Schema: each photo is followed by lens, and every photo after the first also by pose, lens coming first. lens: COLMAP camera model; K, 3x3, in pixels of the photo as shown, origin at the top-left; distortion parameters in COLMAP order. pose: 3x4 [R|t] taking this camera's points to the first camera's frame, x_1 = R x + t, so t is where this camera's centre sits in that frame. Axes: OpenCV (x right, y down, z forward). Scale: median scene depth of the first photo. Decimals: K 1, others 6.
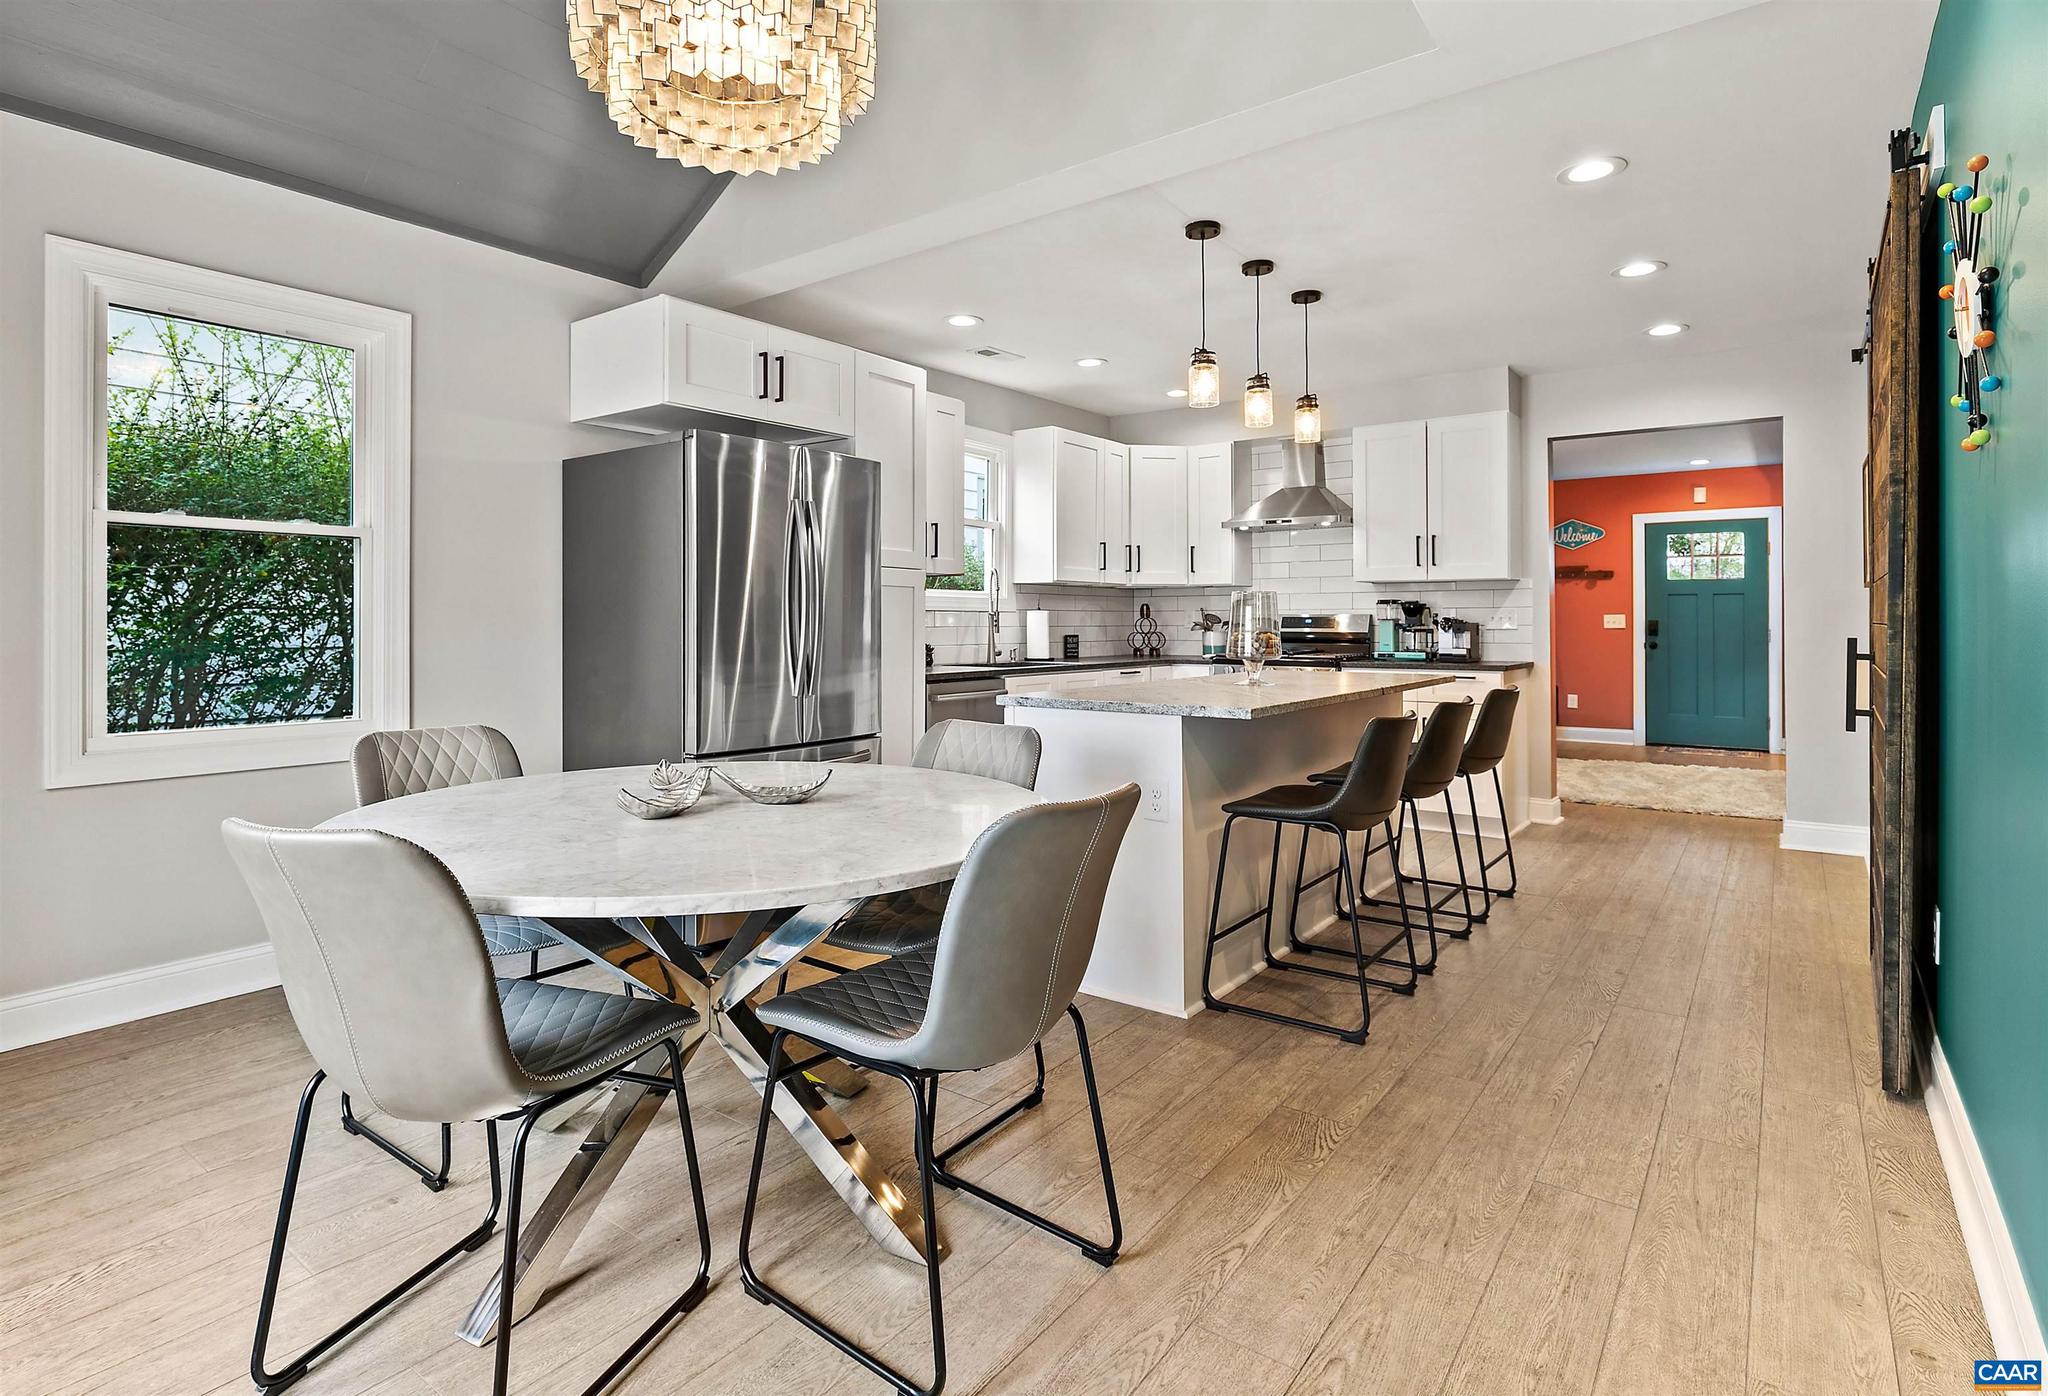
lens RADIAL K [[1048.0, 0, 1021.7], [0, 1048.0, 619.4], [0, 0, 1]] dist [0.001416, 0.000167]
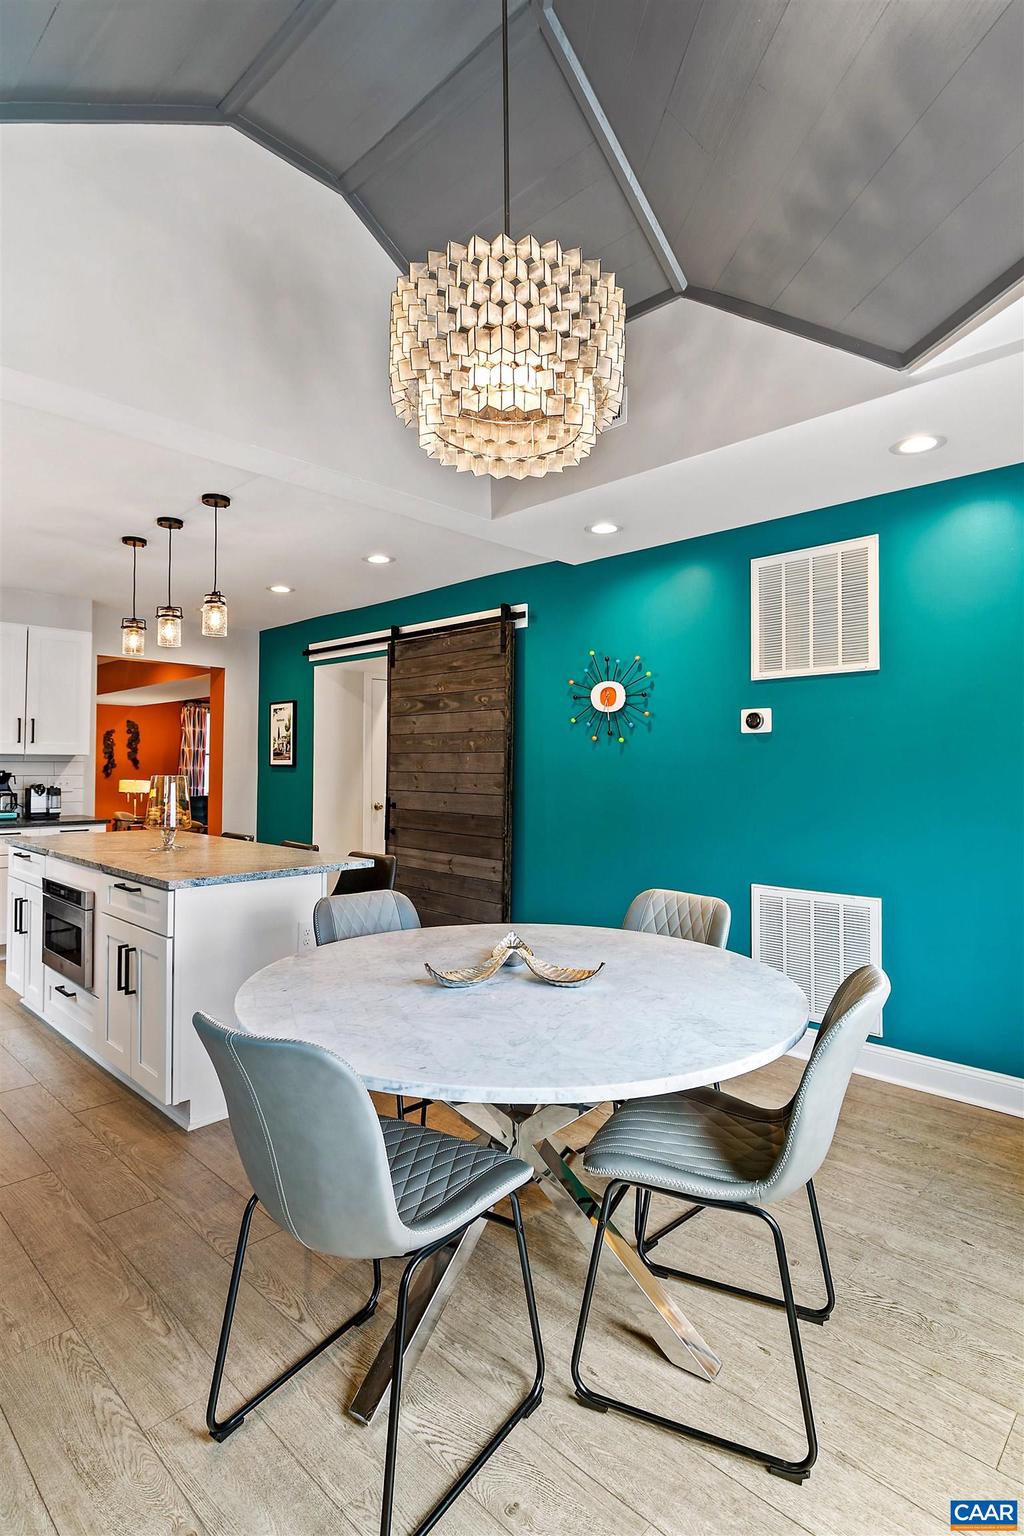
lens RADIAL K [[753.5, 0, 513.0], [0, 753.5, 756.3], [0, 0, 1]] dist [-0.002512, -0.000405]
pose [[0.125862, 0.015640, 0.991924, -0.391250], [-0.008311, 0.999857, -0.014711, -0.024607], [-0.992013, -0.006393, 0.125974, 0.290782]]
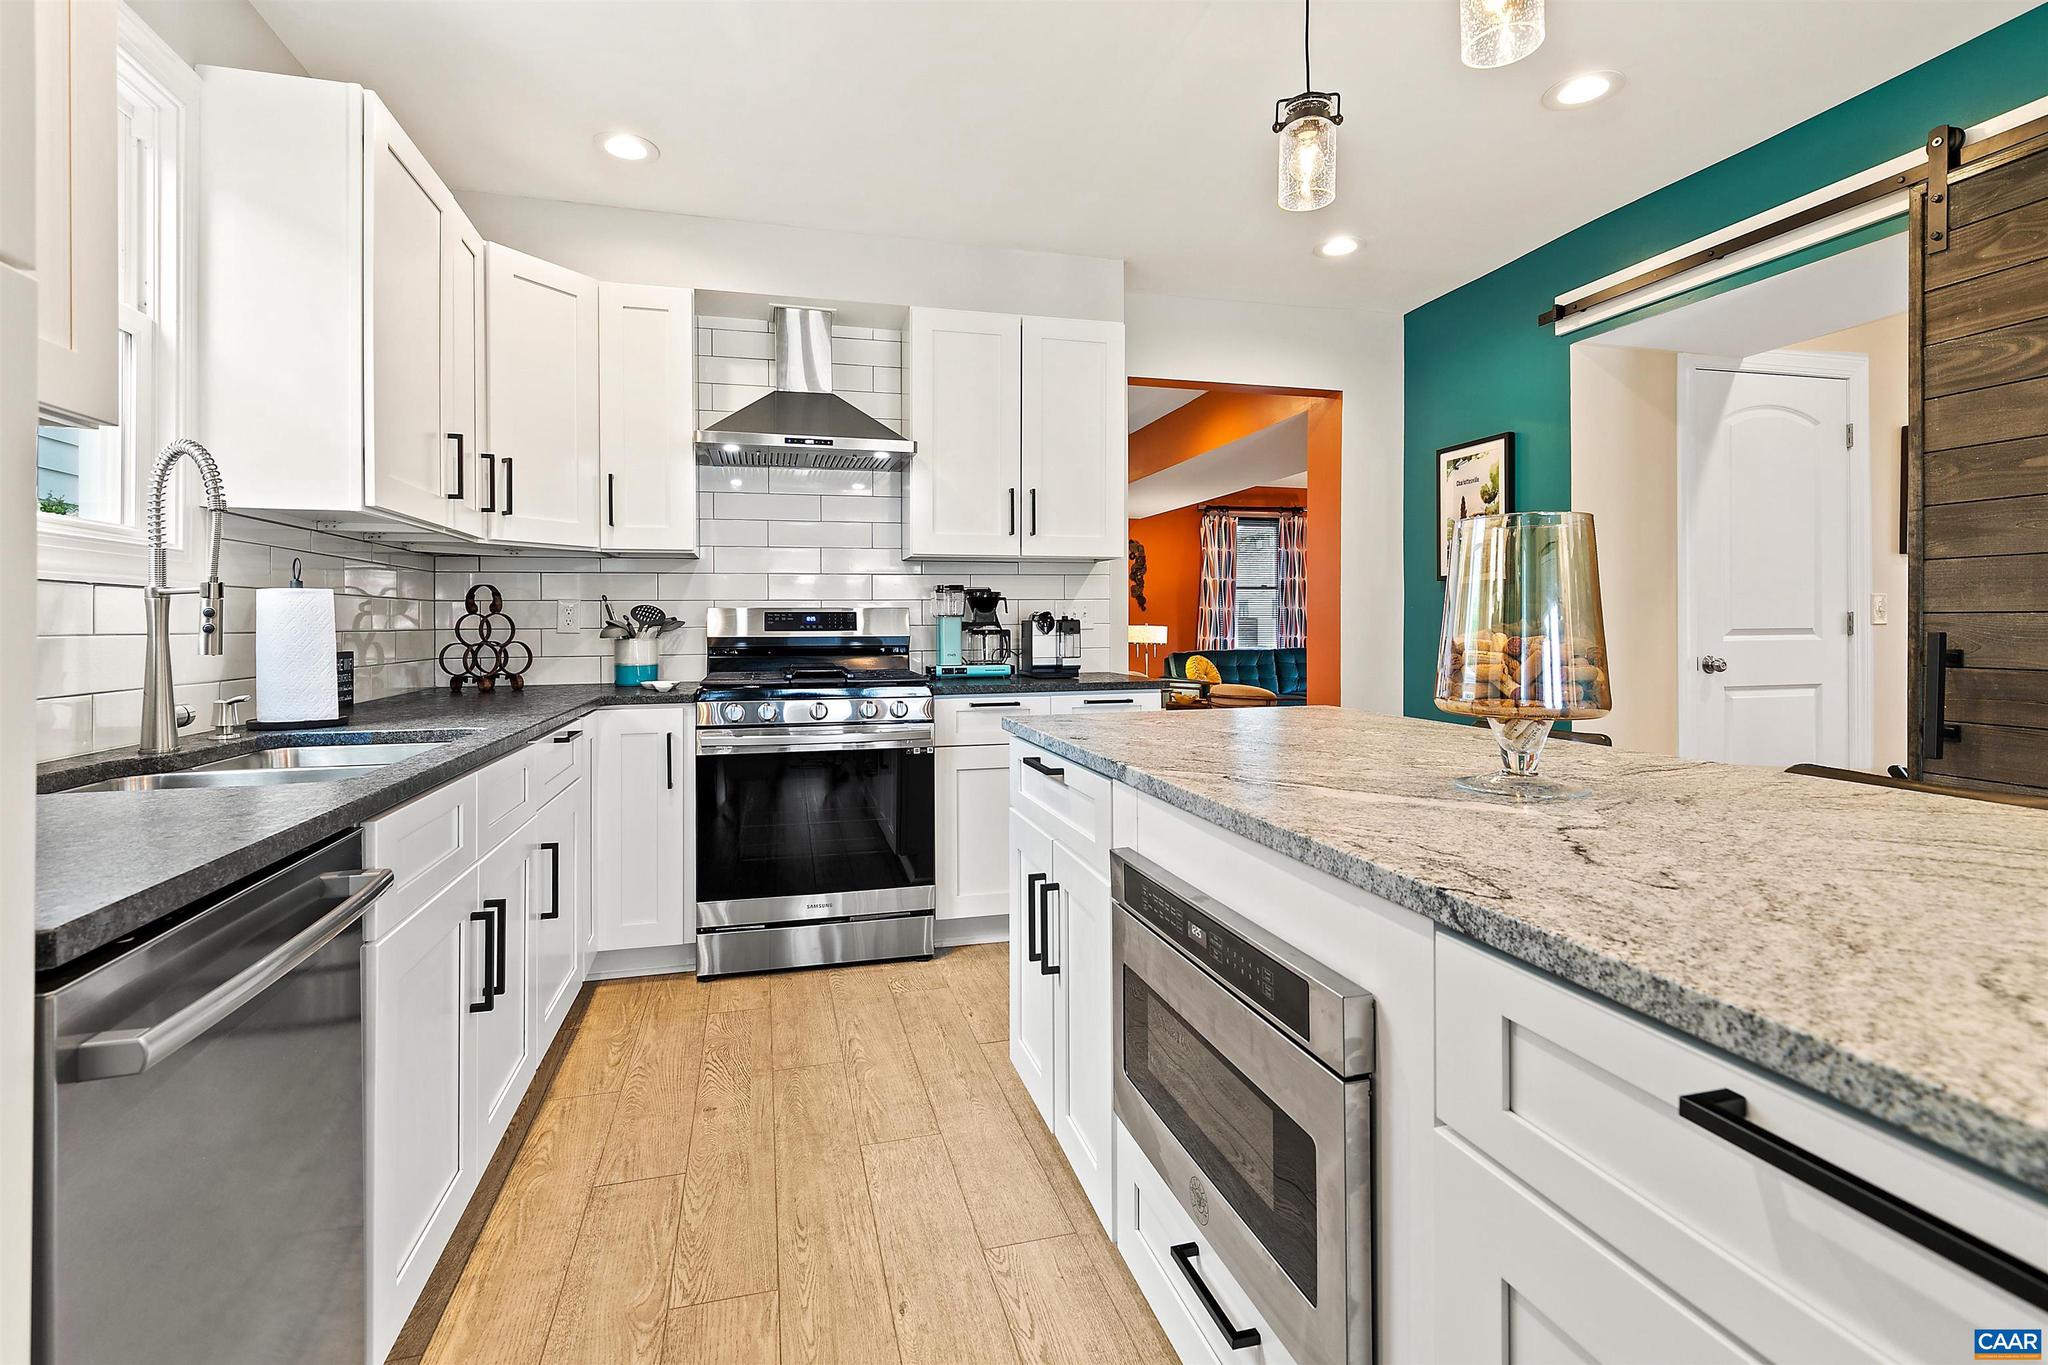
lens RADIAL K [[964.4, 0, 1026.5], [0, 964.4, 627.5], [0, 0, 1]] dist [0.001153, 0.000210]
pose [[0.621307, -0.006891, 0.783537, -0.085540], [0.003516, 0.999976, 0.006007, 0.003741], [-0.783560, -0.000977, 0.621316, 0.568560]]
